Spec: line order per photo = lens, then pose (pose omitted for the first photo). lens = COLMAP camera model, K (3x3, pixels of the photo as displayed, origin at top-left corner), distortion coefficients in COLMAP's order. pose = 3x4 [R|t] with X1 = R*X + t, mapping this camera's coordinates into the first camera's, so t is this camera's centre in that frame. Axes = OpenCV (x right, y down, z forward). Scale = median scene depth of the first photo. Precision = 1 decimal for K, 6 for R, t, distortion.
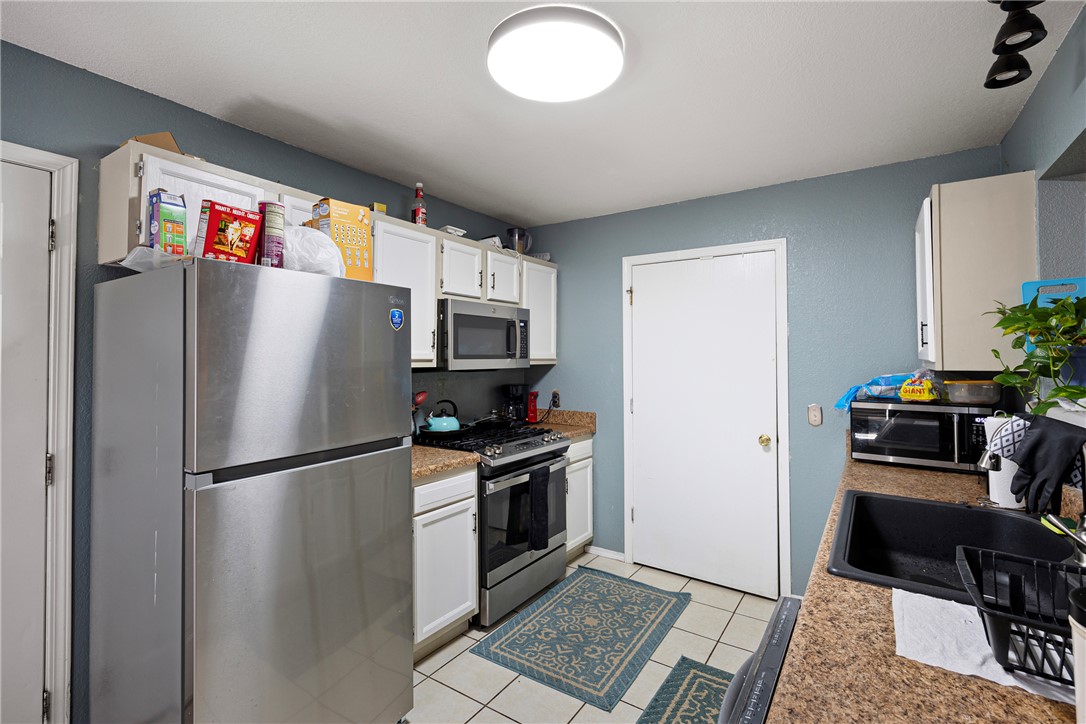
lens RADIAL K [[498.2, 0, 549.1], [0, 498.2, 346.9], [0, 0, 1]] dist [-0.015568, 0.001426]
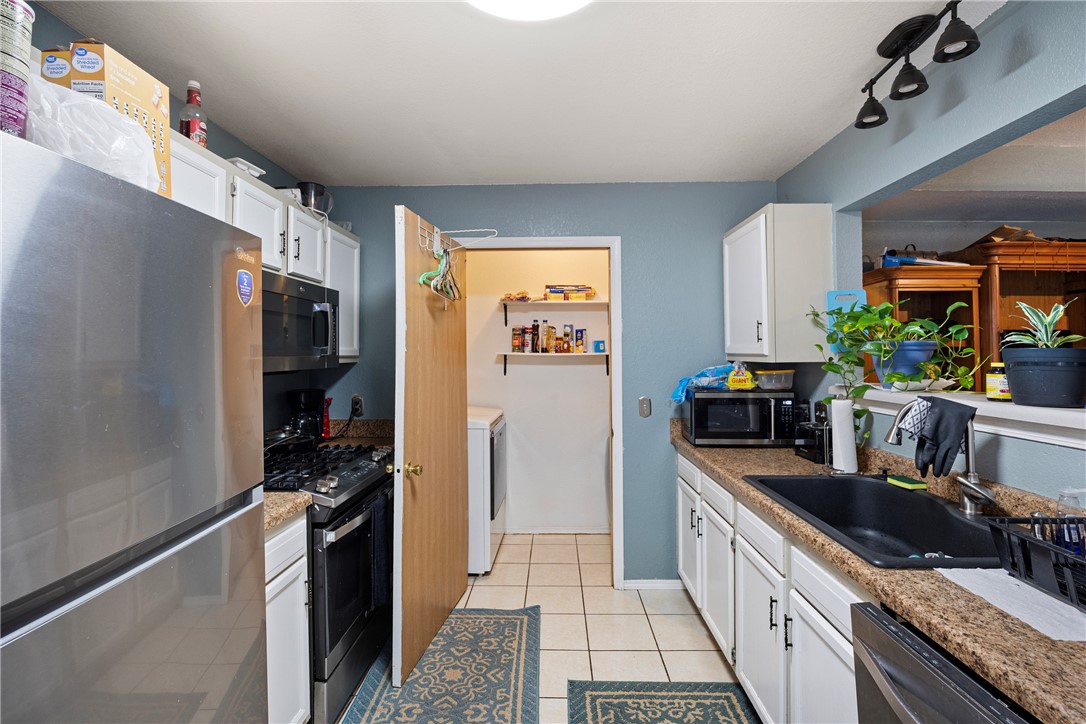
lens RADIAL K [[498.2, 0, 544.5], [0, 498.2, 346.3], [0, 0, 1]] dist [-0.015568, 0.001426]
pose [[0.840009, 0.002008, 0.542569, -0.250173], [-0.004922, 0.999980, 0.003918, 0.006145], [-0.542551, -0.005962, 0.840002, 0.248491]]
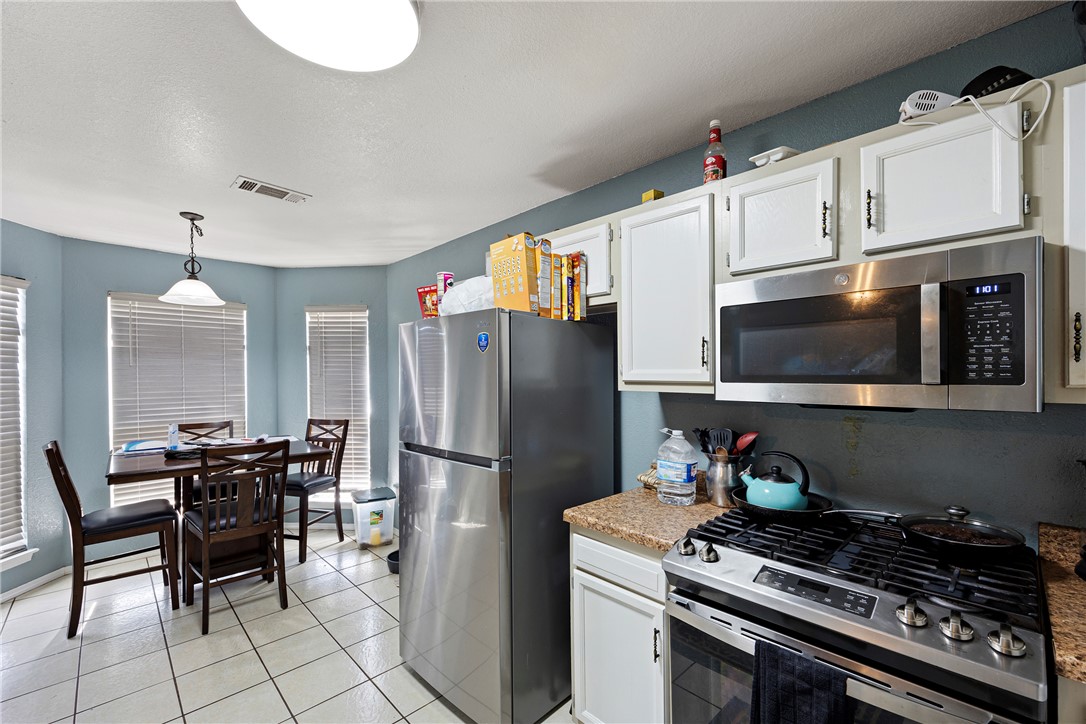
lens RADIAL K [[444.2, 0, 536.2], [0, 444.2, 379.3], [0, 0, 1]] dist [-0.003025, 0.000415]
pose [[-0.206871, 0.010146, -0.978316, 0.428560], [0.025141, 0.999671, 0.005051, 0.013630], [0.978045, -0.023551, -0.207058, 0.987940]]
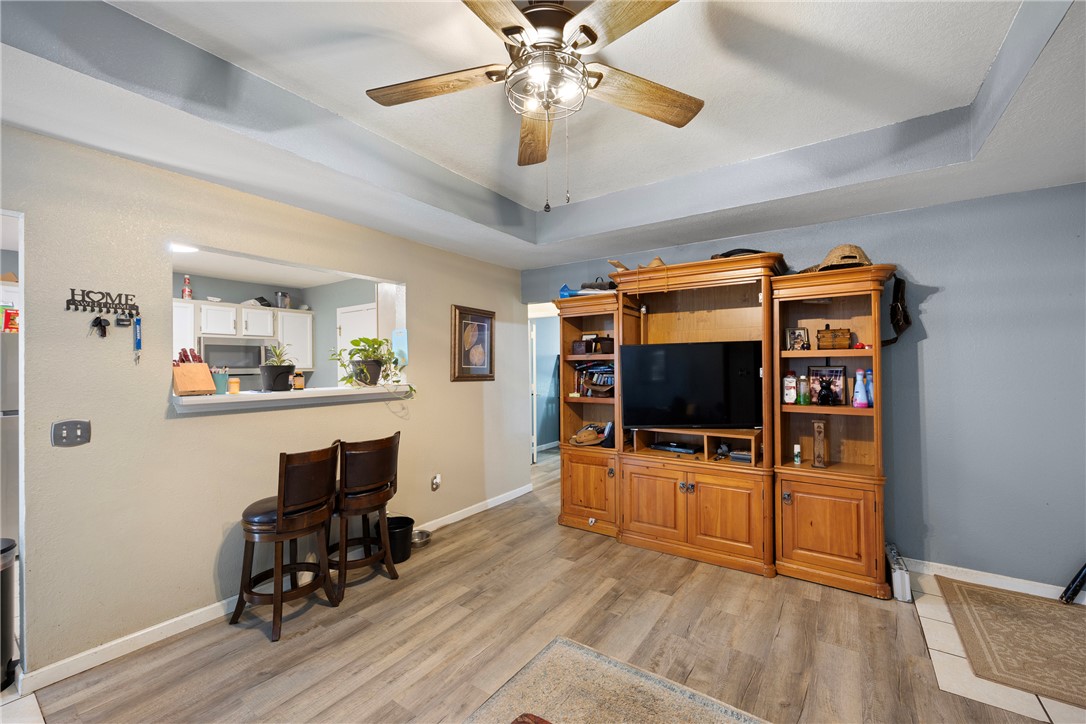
lens RADIAL K [[444.2, 0, 558.0], [0, 444.2, 360.4], [0, 0, 1]] dist [-0.003025, 0.000415]
pose [[0.999856, -0.014409, -0.008910, 1.296125], [0.014502, 0.999840, 0.010507, -0.006200], [0.008757, -0.010635, 0.999905, -0.751246]]
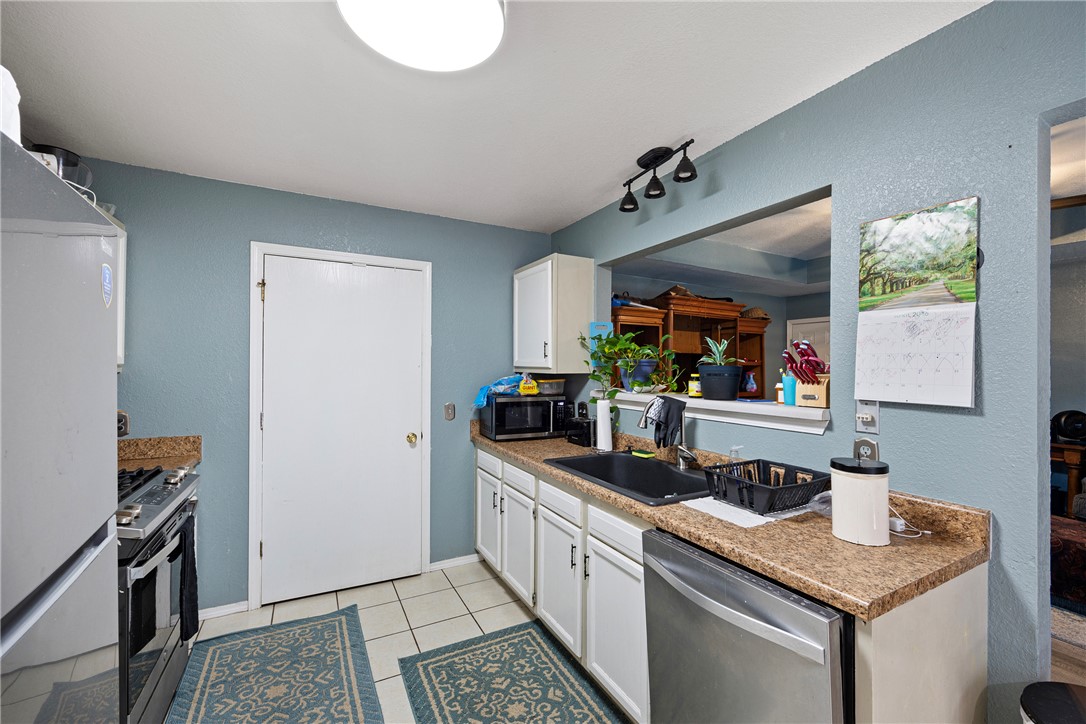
lens RADIAL K [[444.2, 0, 547.4], [0, 444.2, 364.4], [0, 0, 1]] dist [-0.003025, 0.000415]
pose [[0.458767, 0.003066, 0.888551, -0.379366], [-0.024100, 0.999669, 0.008994, 0.005842], [-0.888230, -0.025541, 0.458689, 0.311855]]
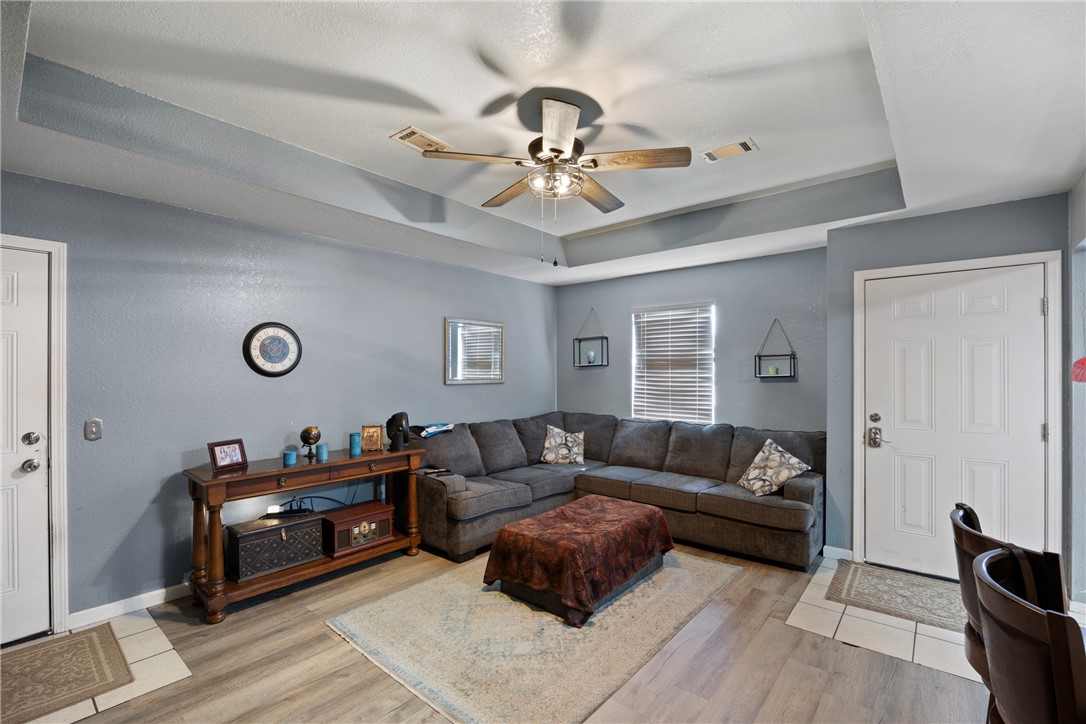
lens RADIAL K [[473.5, 0, 546.2], [0, 473.5, 372.6], [0, 0, 1]] dist [-0.013253, -0.000647]
pose [[-0.993259, -0.003677, 0.115860, 1.180748], [-0.005004, 0.999925, -0.011161, 0.025529], [-0.115810, -0.011665, -0.993203, 0.880586]]
